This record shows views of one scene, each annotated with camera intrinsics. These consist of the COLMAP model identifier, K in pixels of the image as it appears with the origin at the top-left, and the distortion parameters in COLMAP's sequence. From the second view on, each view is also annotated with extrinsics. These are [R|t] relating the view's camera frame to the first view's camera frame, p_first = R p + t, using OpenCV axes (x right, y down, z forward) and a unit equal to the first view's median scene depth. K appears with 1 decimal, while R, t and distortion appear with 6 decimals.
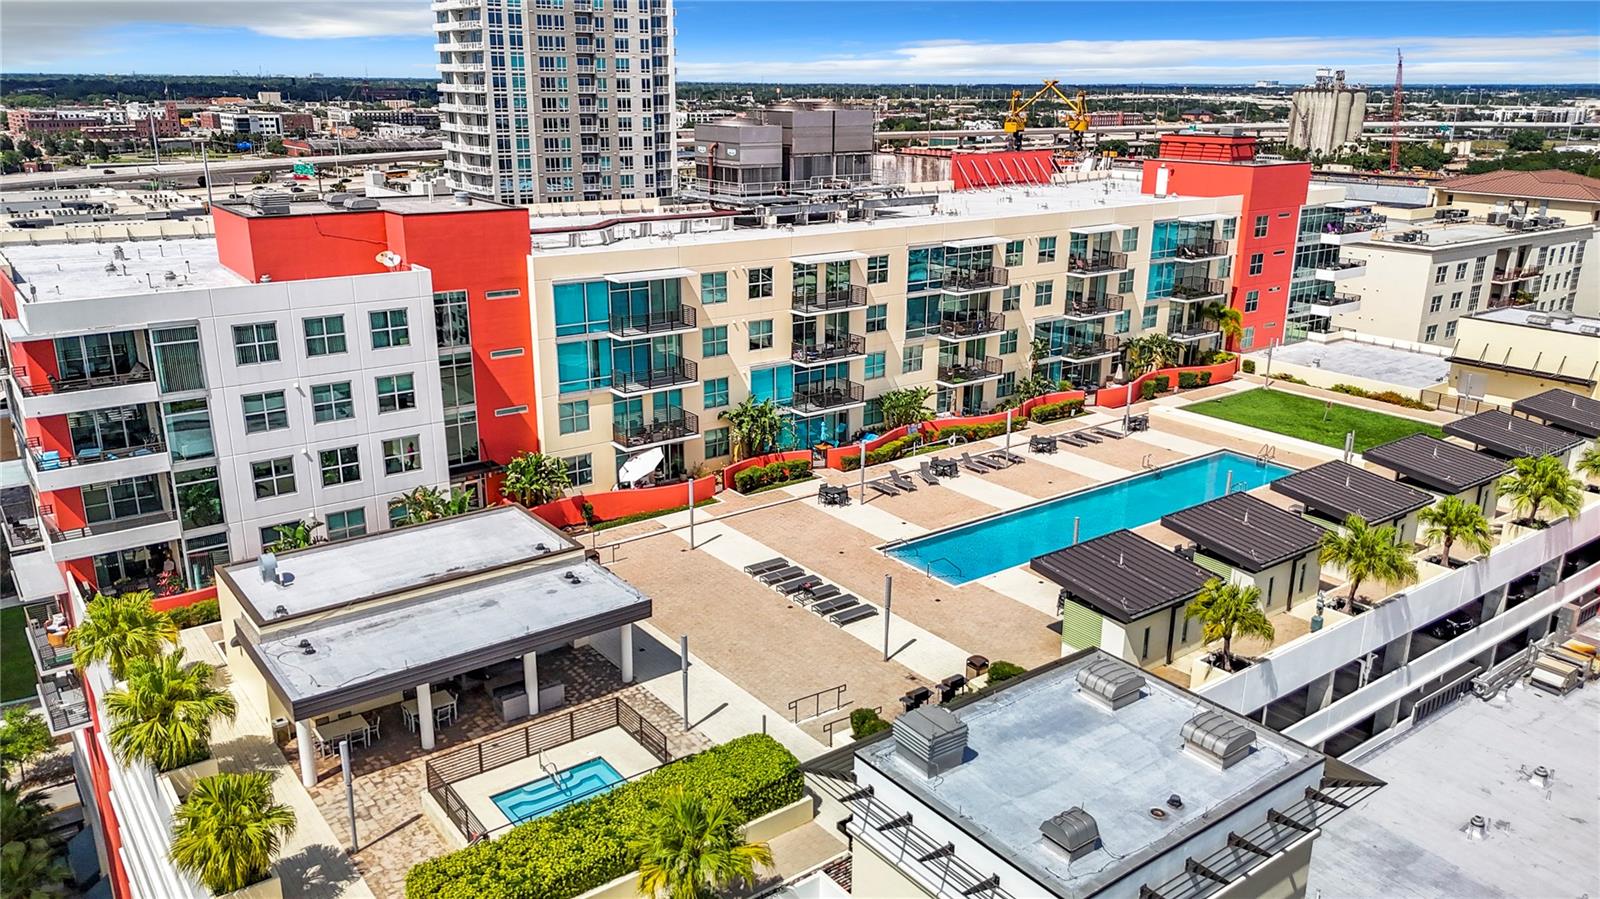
lens RADIAL K [[1188.0, 0, 803.3], [0, 1188.0, 449.1], [0, 0, 1]] dist [0.083213, -0.093383]
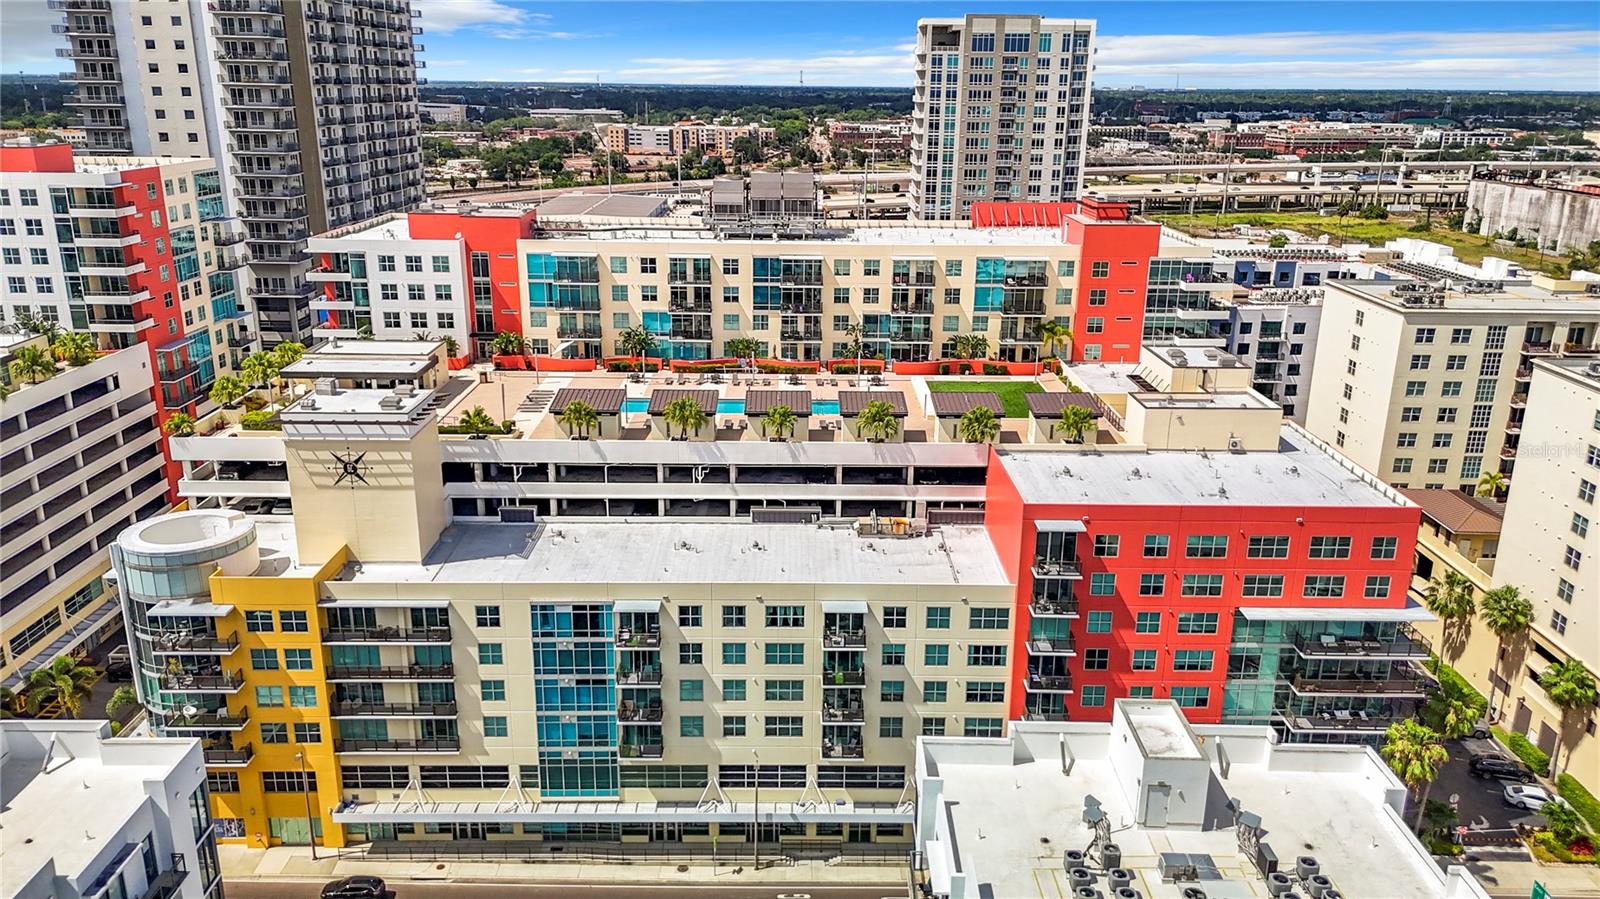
lens RADIAL K [[1179.7, 0, 802.5], [0, 1179.7, 452.3], [0, 0, 1]] dist [0.081295, -0.090288]
pose [[0.803399, 0.177954, -0.568228, 1.088043], [-0.180050, 0.982226, 0.053041, 0.005946], [0.567567, 0.059696, 0.821160, -0.322570]]
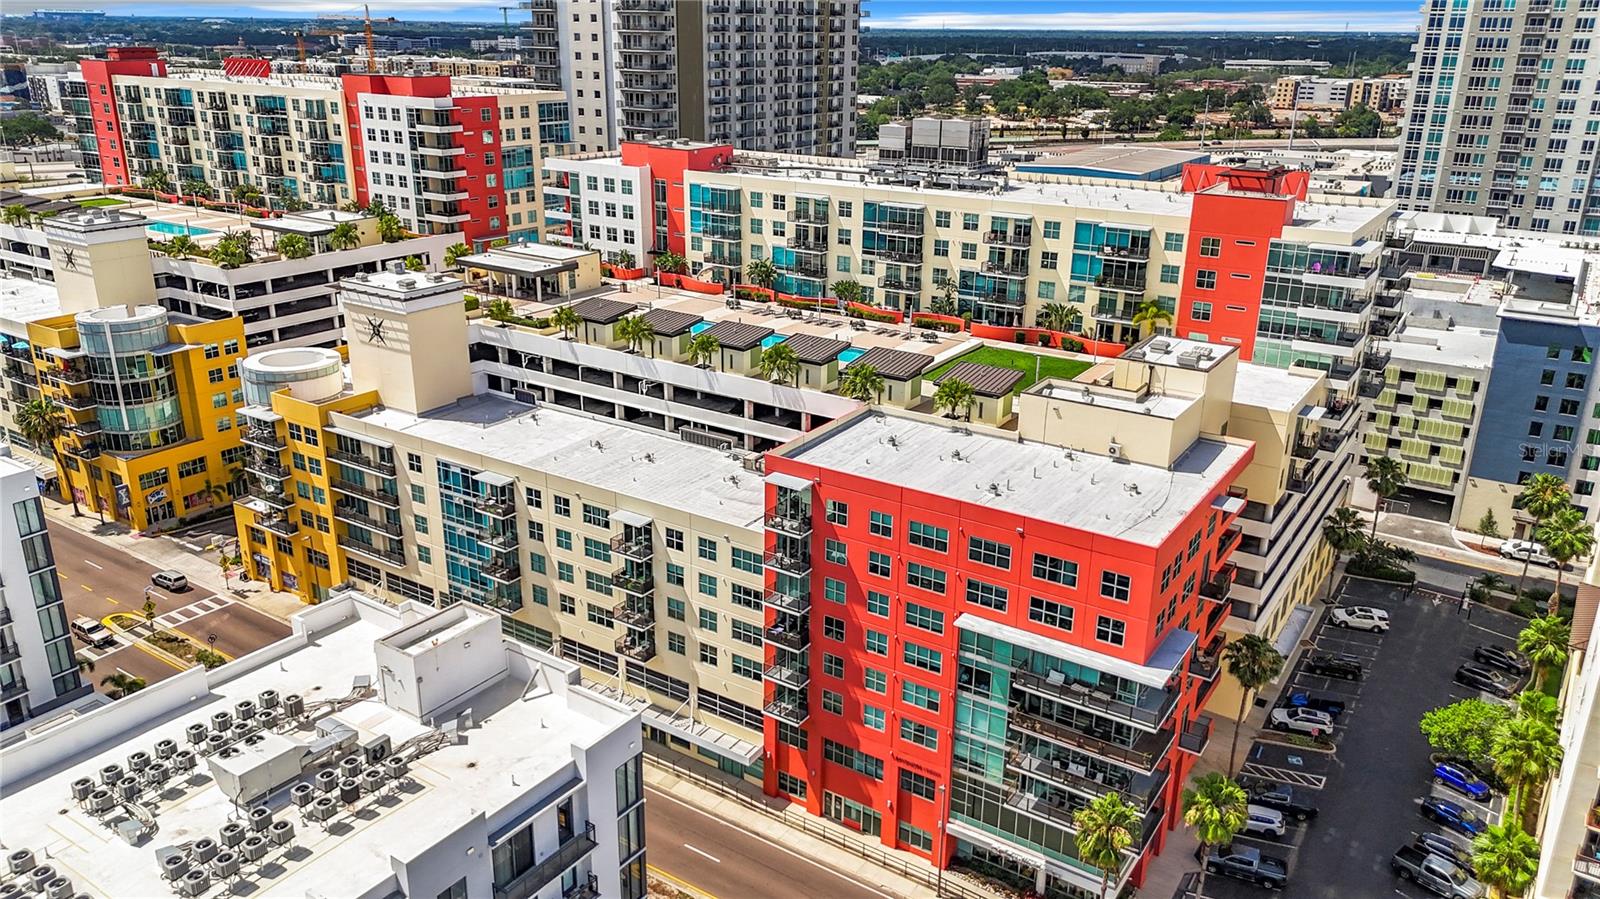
lens RADIAL K [[1179.7, 0, 802.5], [0, 1179.7, 452.3], [0, 0, 1]] dist [0.081295, -0.090288]
pose [[0.336656, 0.316249, -0.886933, 1.599431], [-0.287721, 0.931414, 0.222899, -0.173300], [0.896593, 0.180149, 0.404557, 0.262665]]
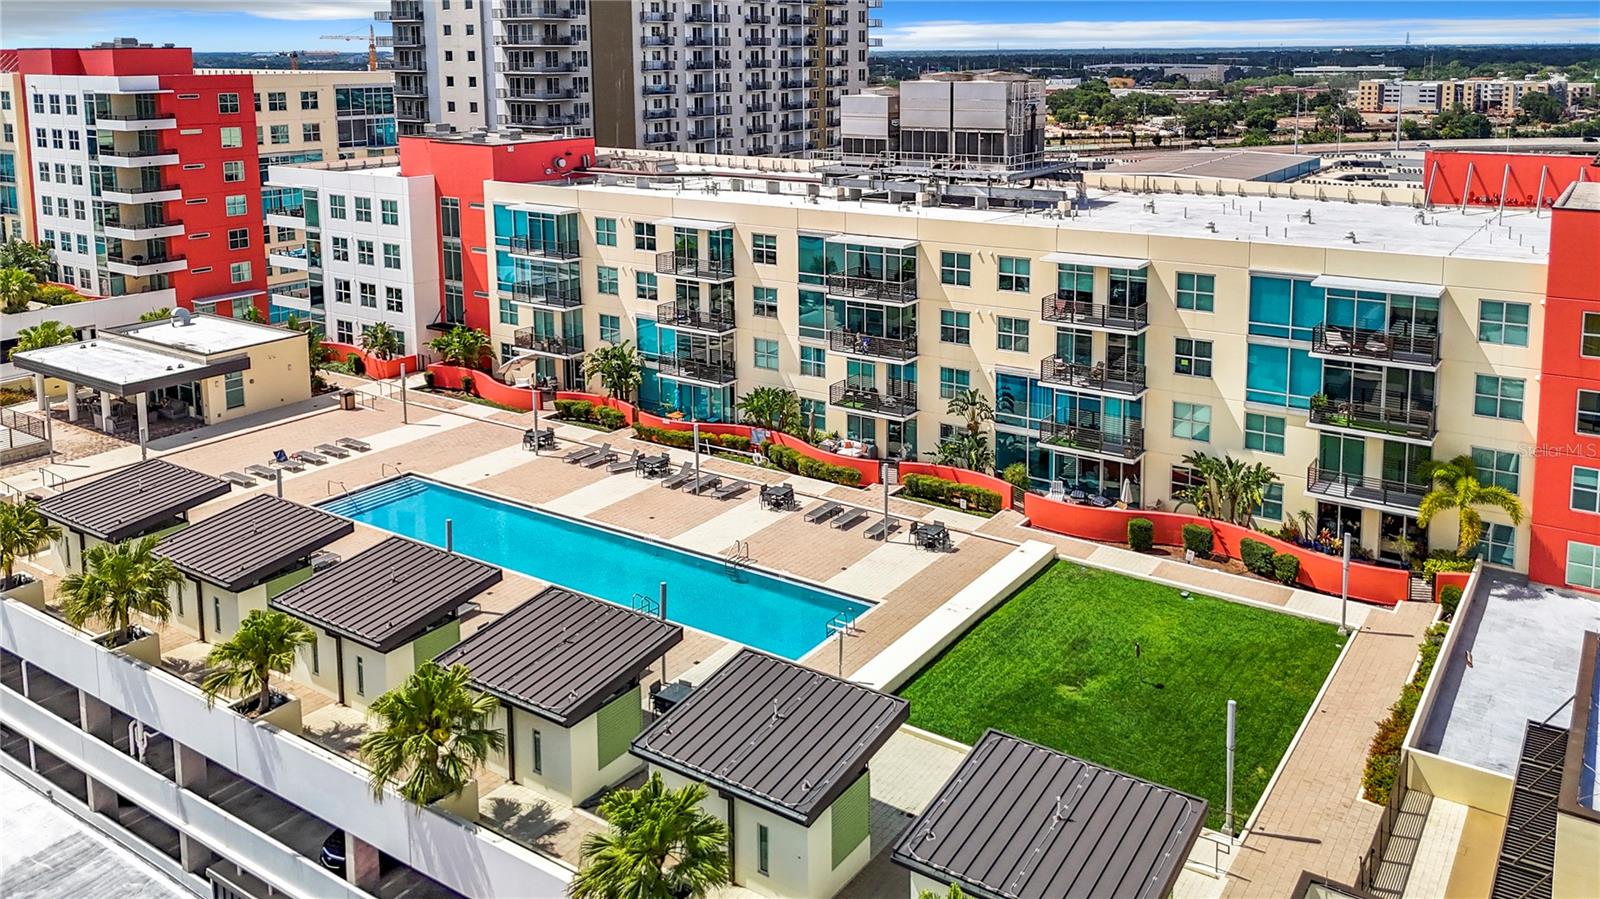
lens RADIAL K [[1254.1, 0, 825.1], [0, 1254.1, 253.6], [0, 0, 1]] dist [0.095163, -0.110733]
pose [[0.325479, 0.145165, -0.934340, 0.892646], [-0.271612, 0.960853, 0.054668, -0.194519], [0.905699, 0.235985, 0.352166, 0.648801]]
